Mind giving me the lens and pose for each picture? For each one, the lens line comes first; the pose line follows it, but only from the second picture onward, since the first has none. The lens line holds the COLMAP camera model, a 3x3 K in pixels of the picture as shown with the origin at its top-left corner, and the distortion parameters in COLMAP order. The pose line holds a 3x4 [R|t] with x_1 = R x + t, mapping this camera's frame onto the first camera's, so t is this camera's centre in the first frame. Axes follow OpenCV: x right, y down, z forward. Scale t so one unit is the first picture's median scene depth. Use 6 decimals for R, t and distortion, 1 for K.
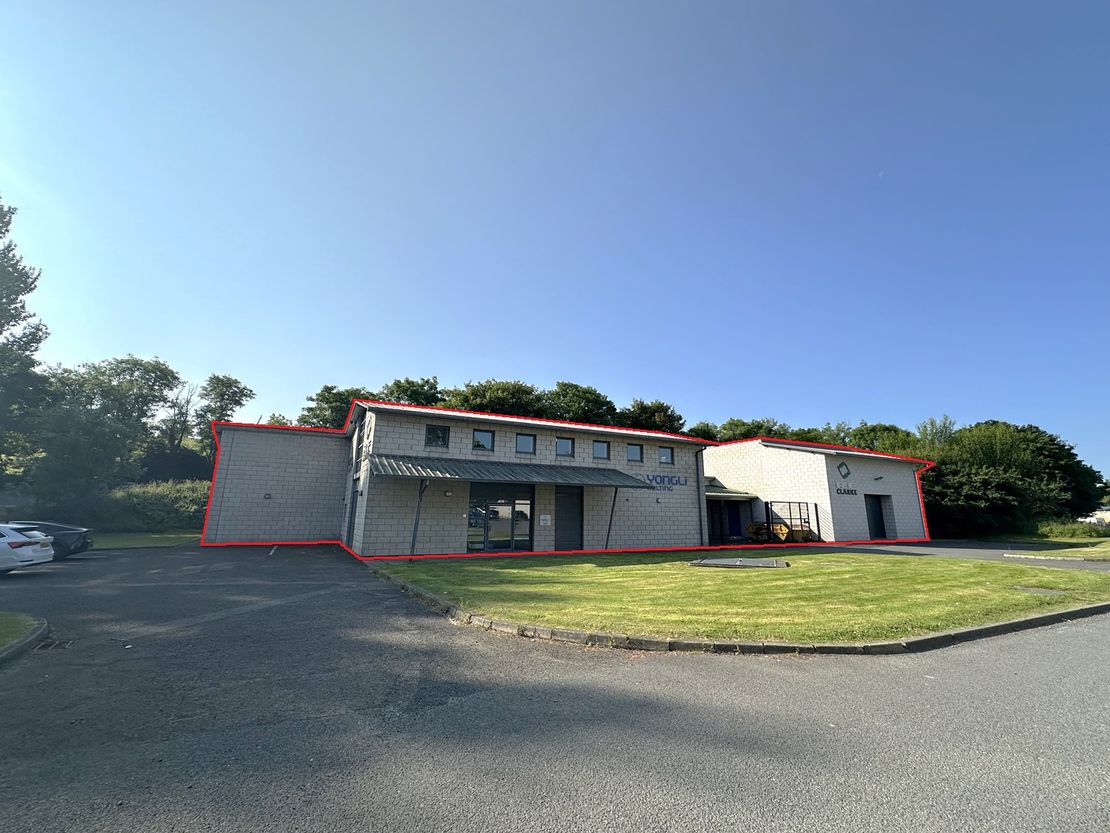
lens RADIAL K [[441.2, 0, 555.0], [0, 441.2, 416.5], [0, 0, 1]] dist [-0.000728, -0.000097]
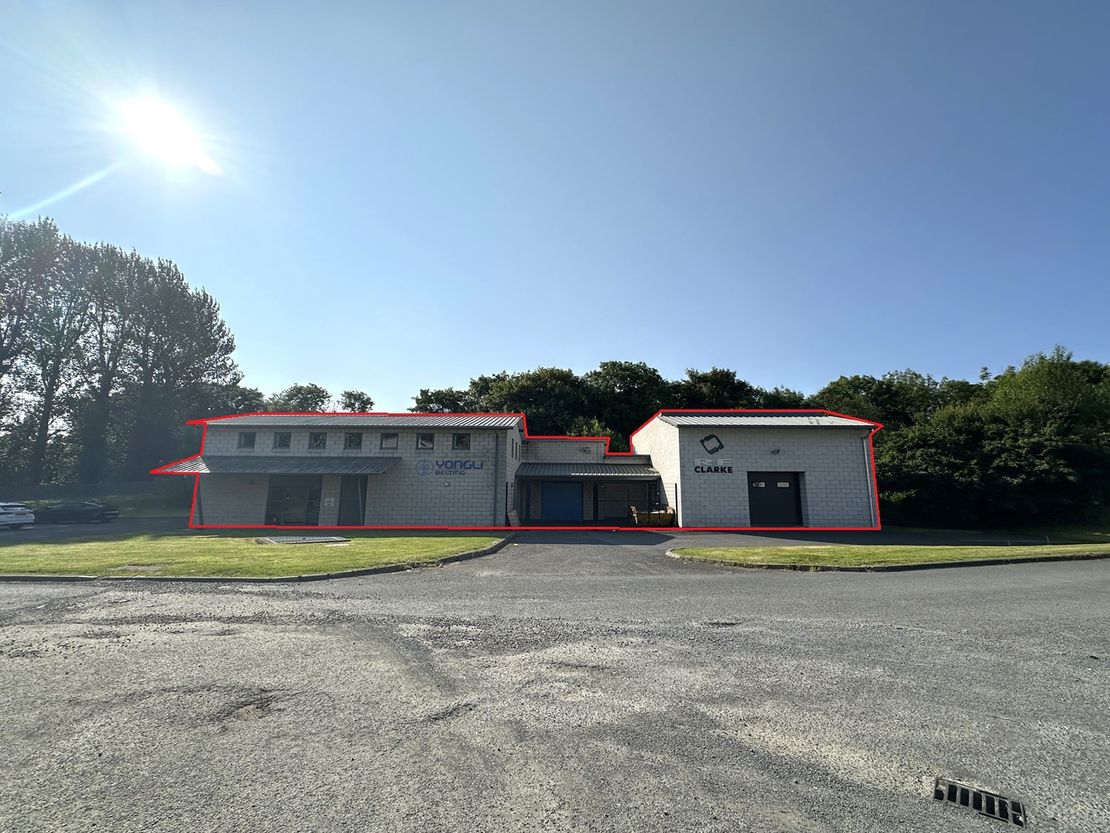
lens RADIAL K [[449.1, 0, 555.0], [0, 449.1, 416.5], [0, 0, 1]] dist [0.001265, 0.000100]
pose [[0.896993, -0.078190, -0.435075, 0.756986], [0.098729, 0.994806, 0.024766, 0.019506], [0.430879, -0.065169, 0.900054, 0.106892]]
